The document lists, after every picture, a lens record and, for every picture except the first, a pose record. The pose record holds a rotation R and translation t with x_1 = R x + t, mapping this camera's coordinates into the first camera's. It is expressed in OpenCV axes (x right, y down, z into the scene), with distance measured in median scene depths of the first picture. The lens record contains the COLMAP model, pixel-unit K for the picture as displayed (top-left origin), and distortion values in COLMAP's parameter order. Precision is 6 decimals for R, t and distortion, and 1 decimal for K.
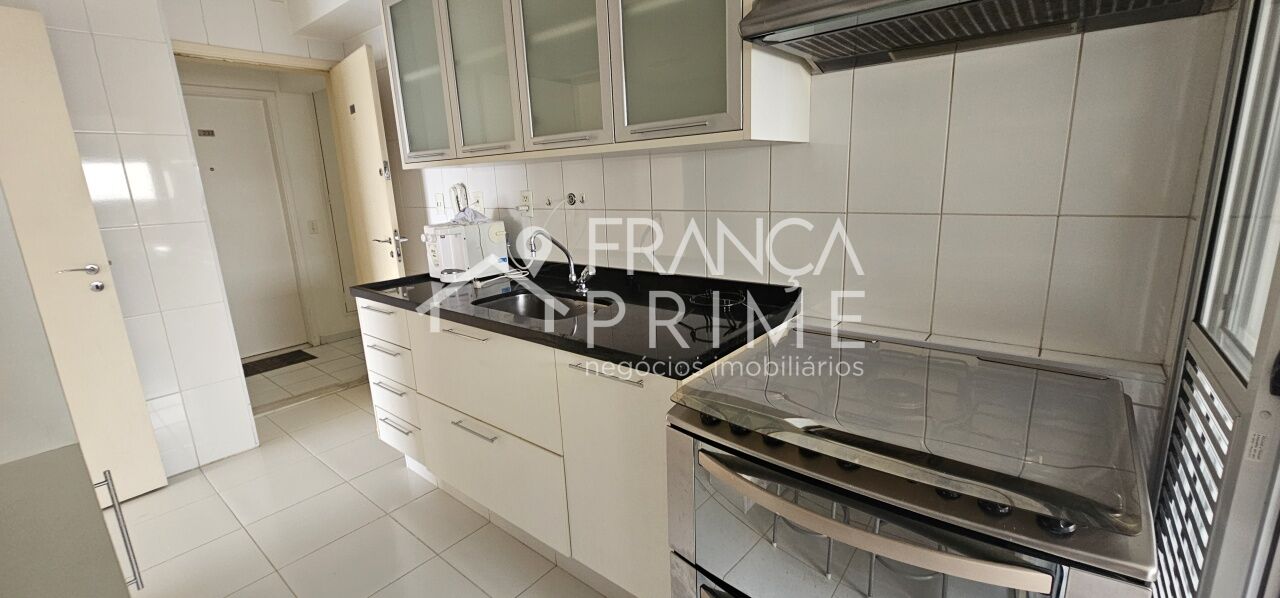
lens RADIAL K [[519.6, 0, 643.1], [0, 519.6, 295.1], [0, 0, 1]] dist [0.002950, 0.000417]
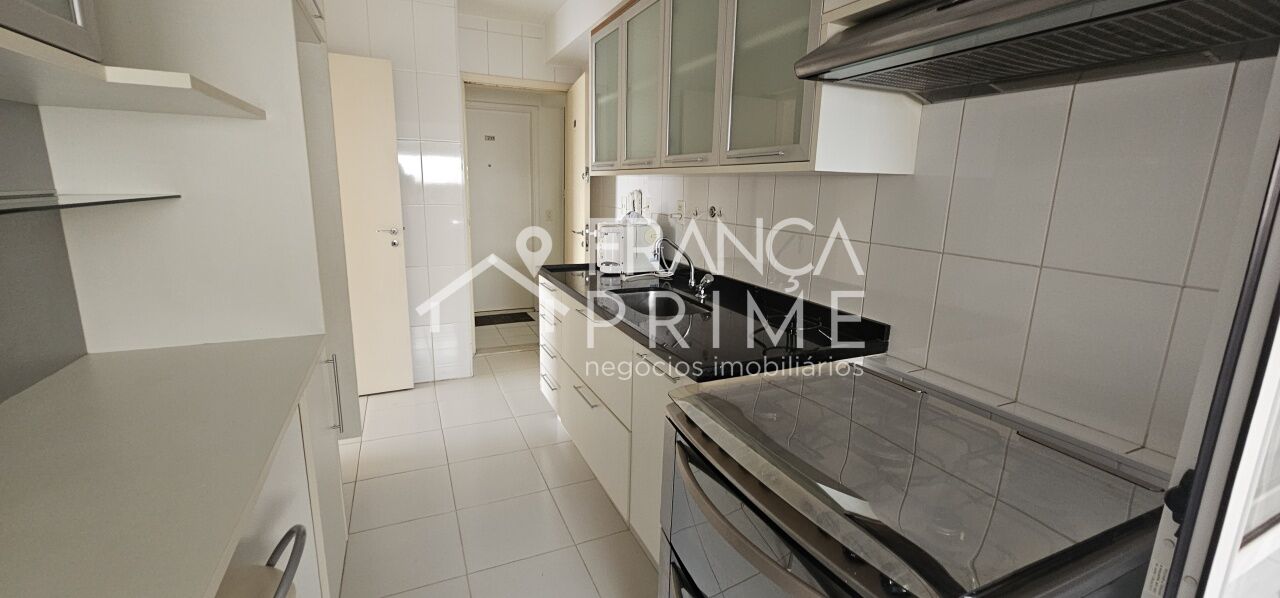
lens RADIAL K [[519.6, 0, 642.8], [0, 519.6, 293.4], [0, 0, 1]] dist [0.002950, 0.000417]
pose [[0.897552, 0.149276, -0.414870, 0.214845], [-0.154855, 0.987727, 0.020375, -0.016499], [0.412820, 0.045957, 0.909652, -0.039398]]
